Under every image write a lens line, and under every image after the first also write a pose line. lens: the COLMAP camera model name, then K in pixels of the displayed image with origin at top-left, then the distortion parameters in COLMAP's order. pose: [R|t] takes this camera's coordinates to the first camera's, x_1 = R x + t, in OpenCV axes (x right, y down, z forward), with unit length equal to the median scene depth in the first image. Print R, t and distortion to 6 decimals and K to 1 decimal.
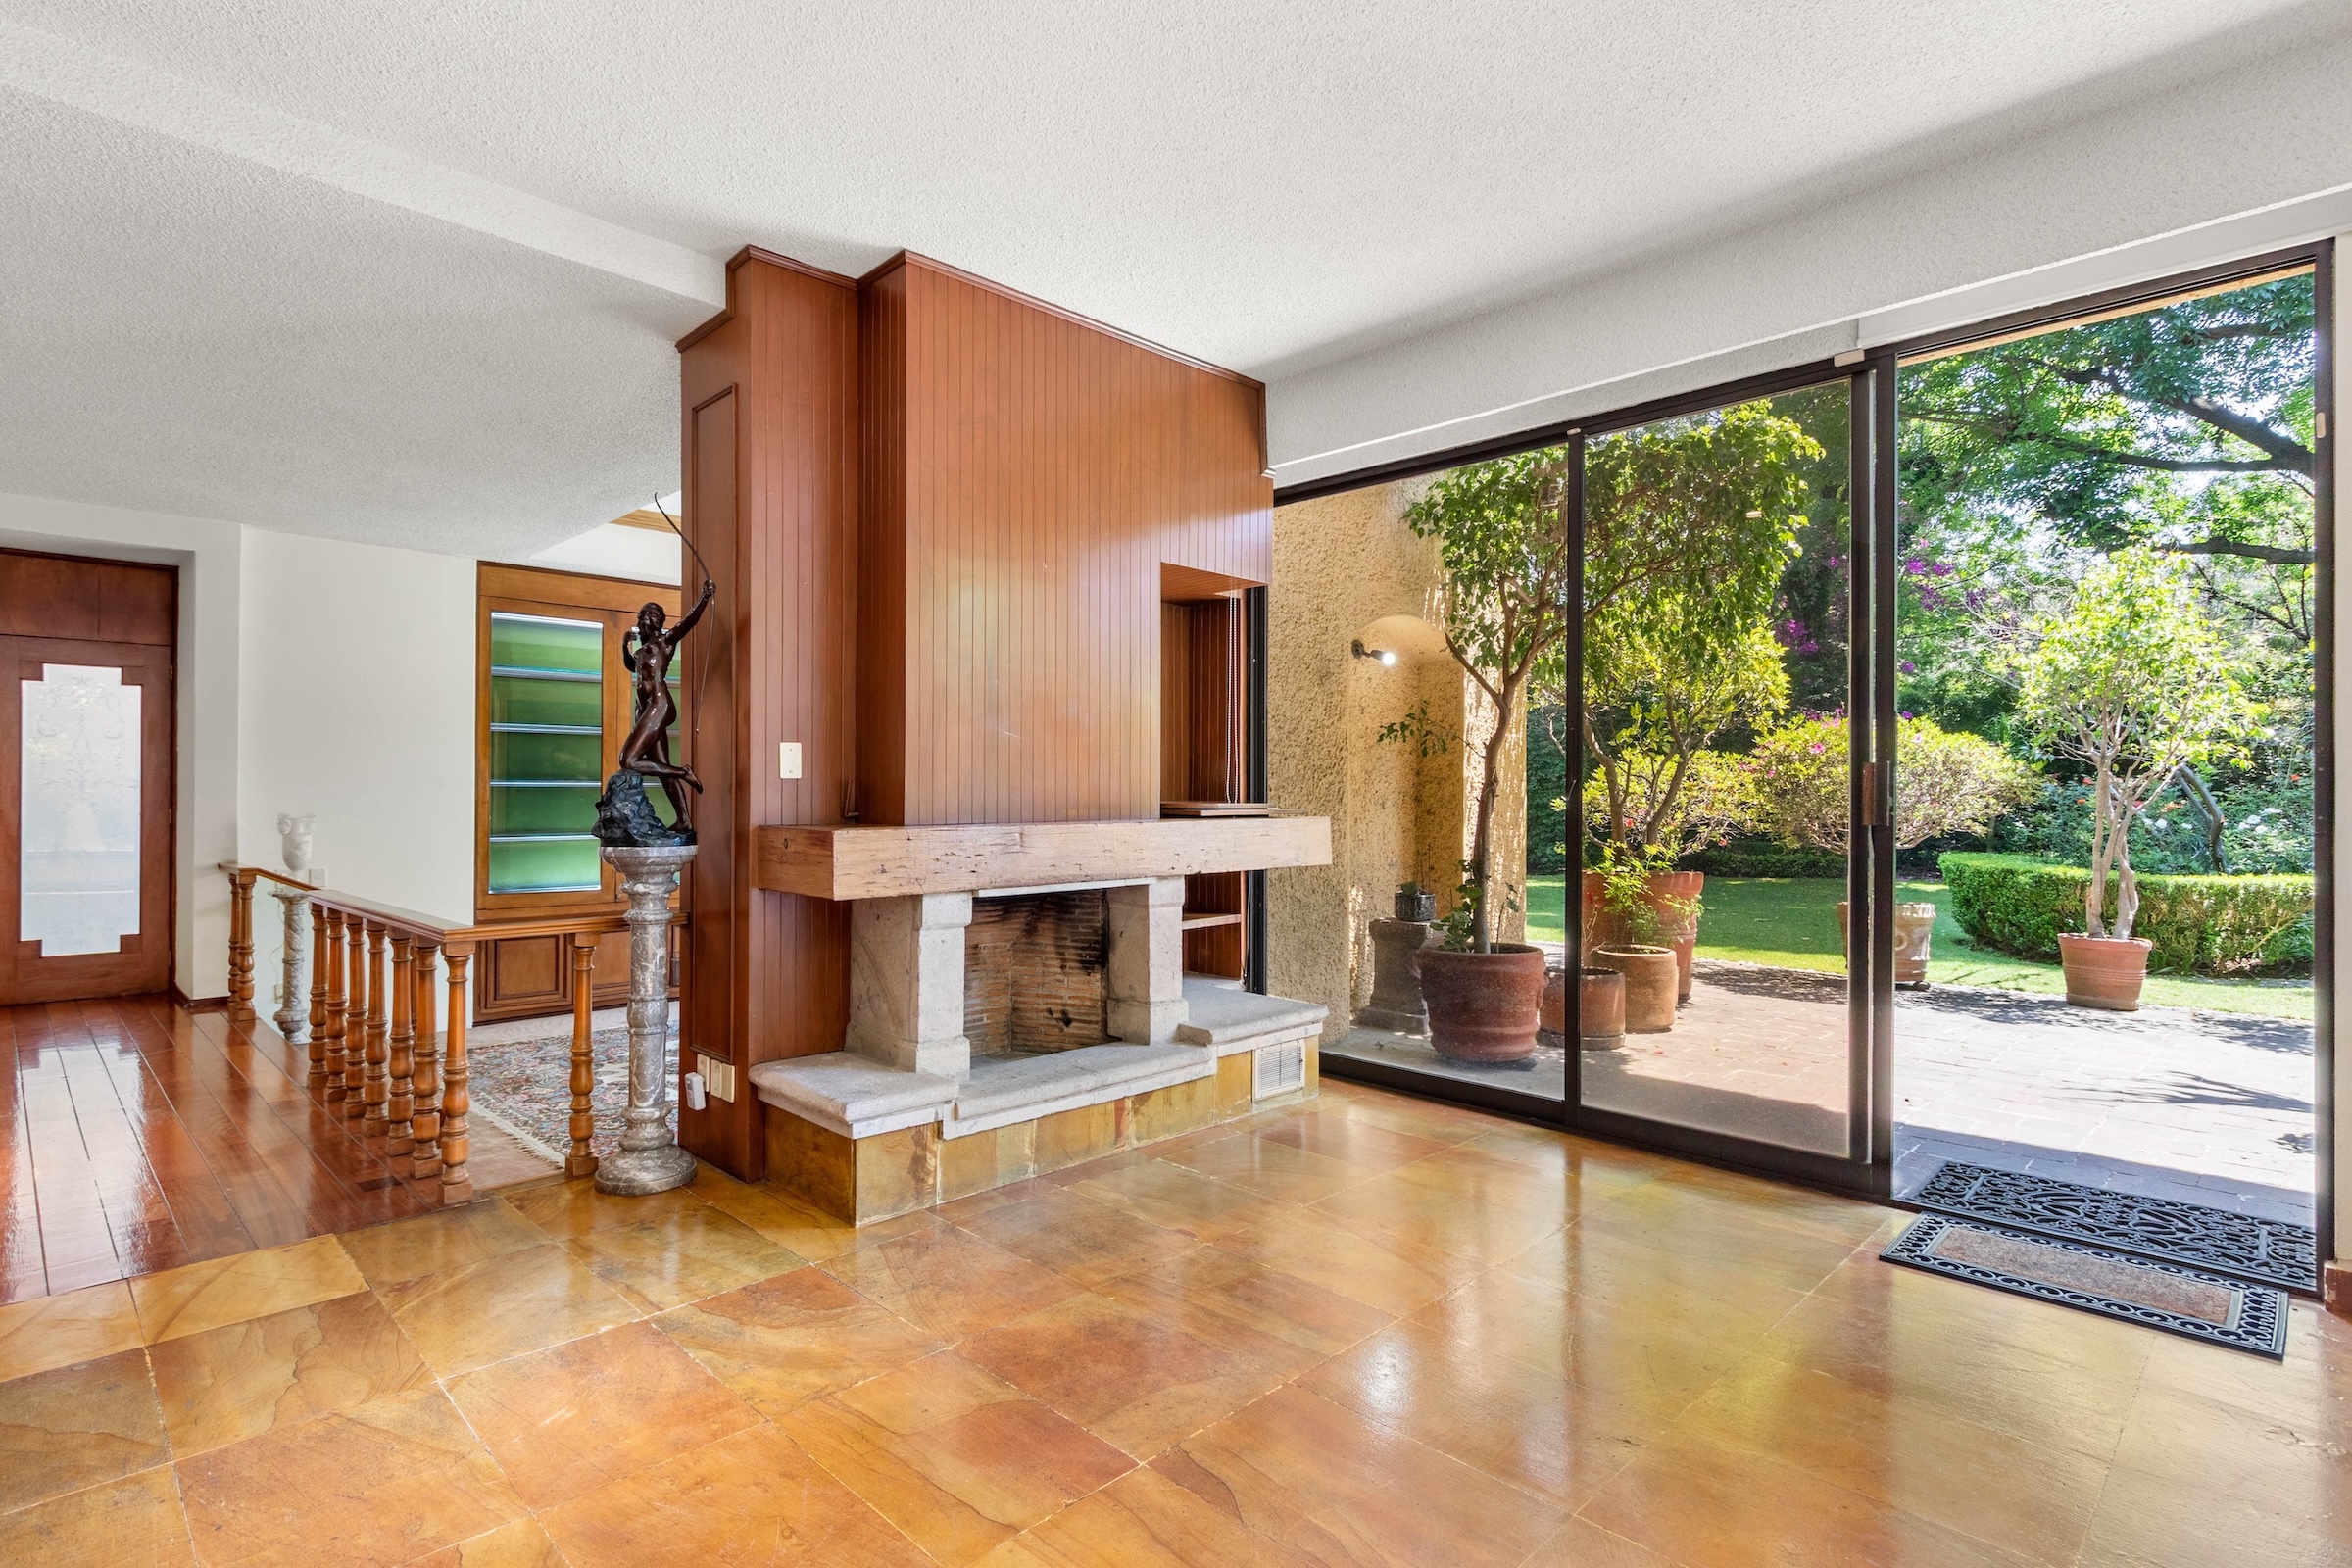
lens RADIAL K [[1173.4, 0, 1164.9], [0, 1173.4, 792.4], [0, 0, 1]] dist [-0.027838, -0.001933]
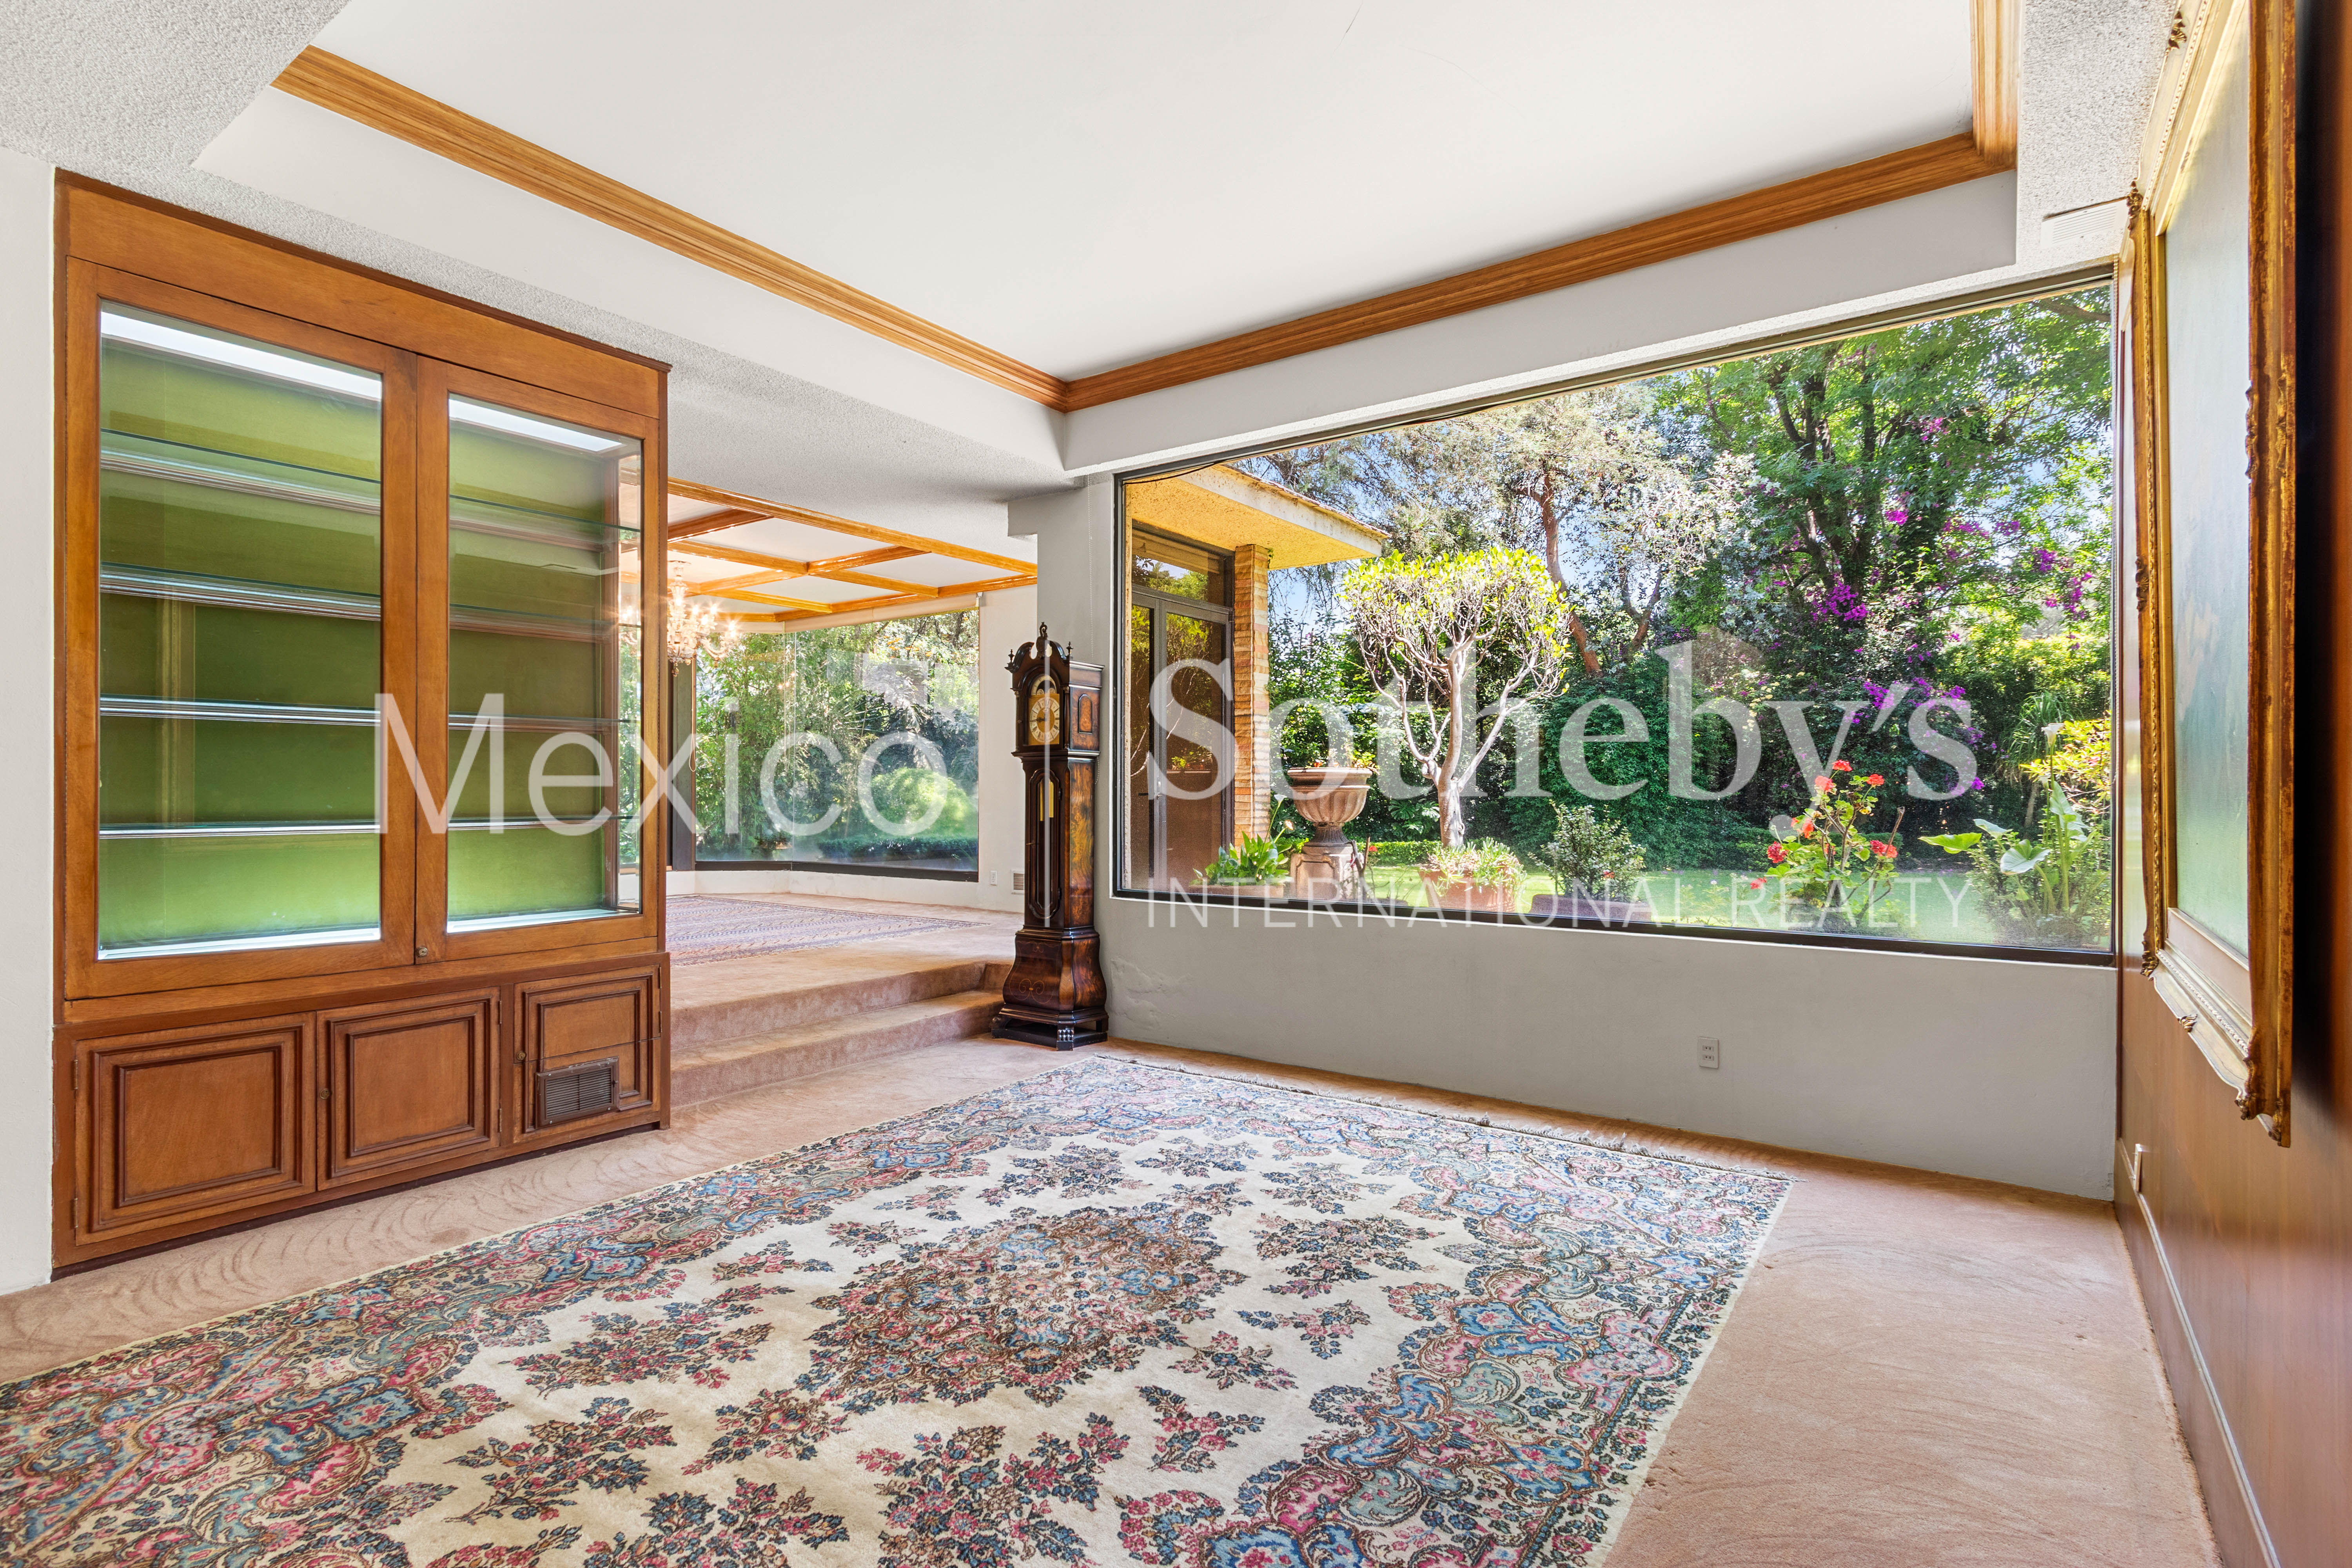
lens RADIAL K [[1098.3, 0, 1132.5], [0, 1098.3, 807.3], [0, 0, 1]] dist [0.008488, -0.003043]
pose [[0.987522, -0.003380, 0.157443, -0.606852], [0.000931, 0.999877, 0.015625, 0.054815], [-0.157476, -0.015283, 0.987405, 1.222758]]
